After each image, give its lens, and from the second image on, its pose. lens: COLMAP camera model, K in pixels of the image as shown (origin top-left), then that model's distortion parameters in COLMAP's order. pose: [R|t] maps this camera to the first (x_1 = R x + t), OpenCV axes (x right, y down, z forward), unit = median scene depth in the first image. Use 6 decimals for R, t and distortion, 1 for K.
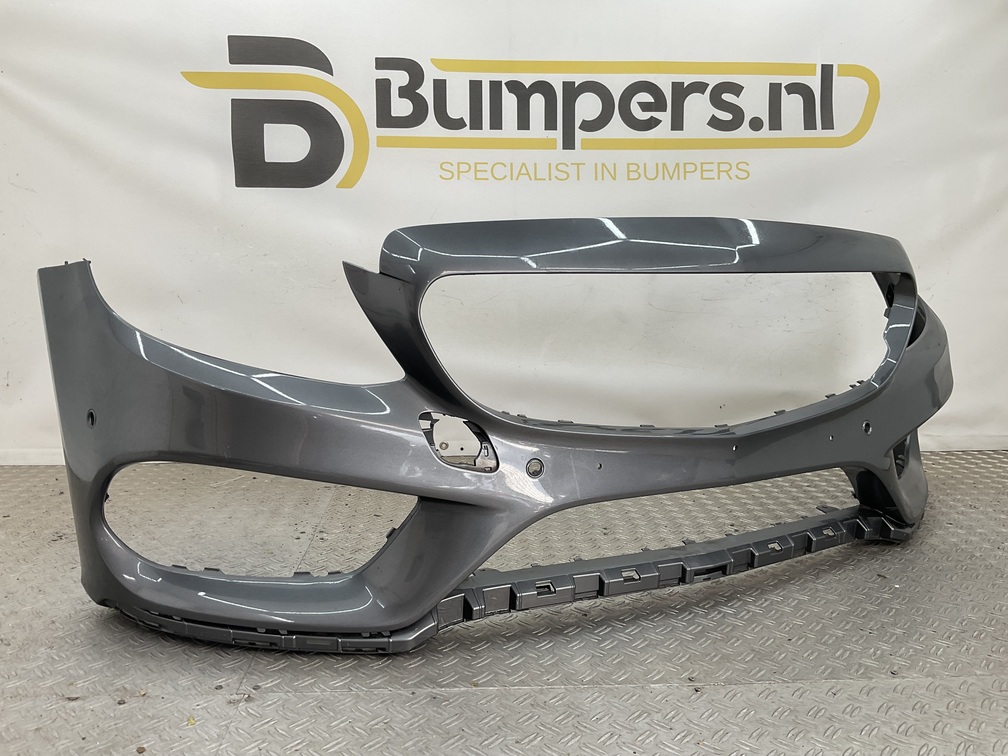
lens RADIAL K [[828.3, 0, 502.0], [0, 828.3, 379.5], [0, 0, 1]] dist [0.110557, -0.221637]
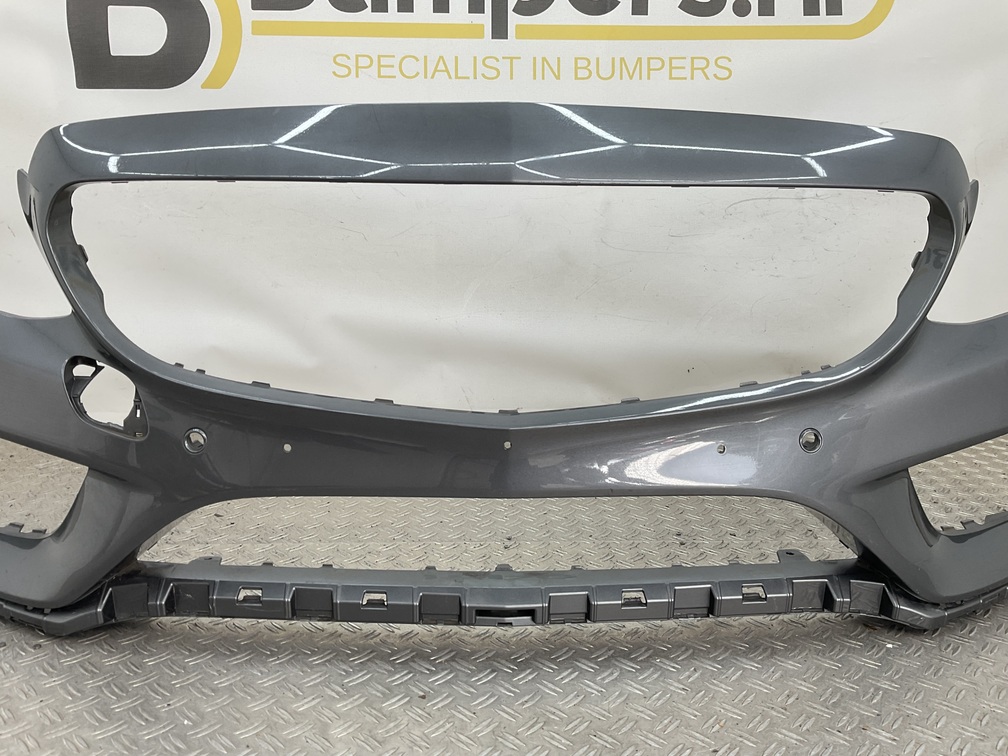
lens RADIAL K [[828.3, 0, 502.0], [0, 828.3, 379.5], [0, 0, 1]] dist [0.110557, -0.221637]
pose [[0.999677, 0.009955, -0.023375, 0.104175], [-0.008253, 0.997386, 0.071791, -0.015235], [0.024028, -0.071575, 0.997146, 0.199325]]
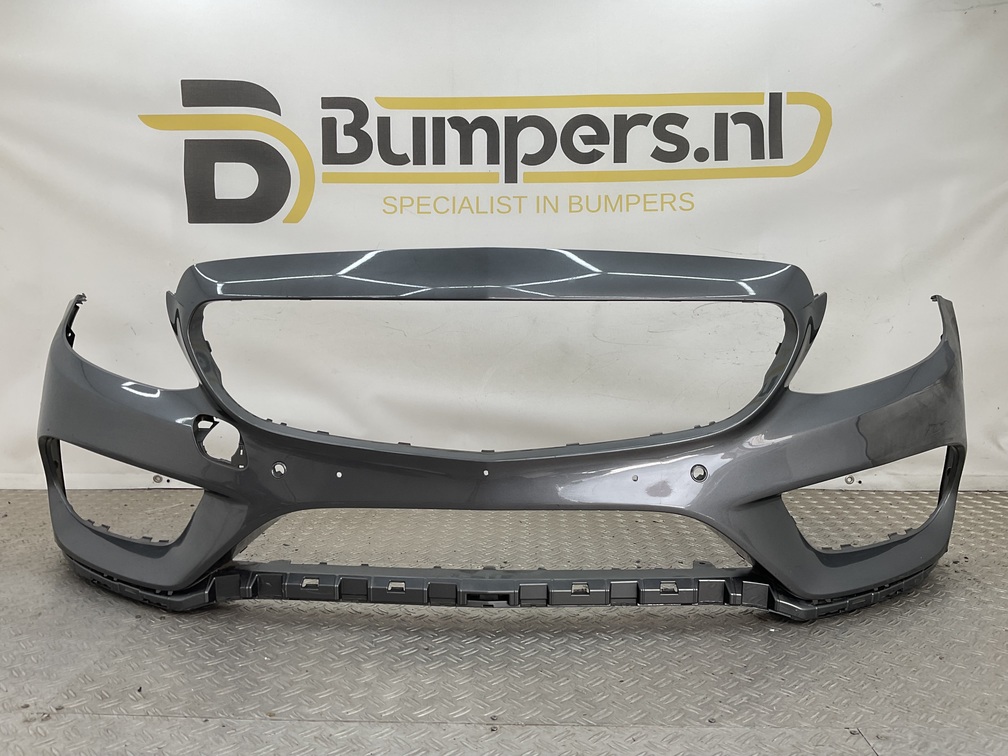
lens RADIAL K [[828.3, 0, 502.0], [0, 828.3, 379.5], [0, 0, 1]] dist [0.110557, -0.221637]
pose [[0.996003, 0.005484, -0.089154, 0.160891], [-0.009183, 0.999111, -0.041133, 0.002736], [0.088850, 0.041788, 0.995168, 0.008999]]
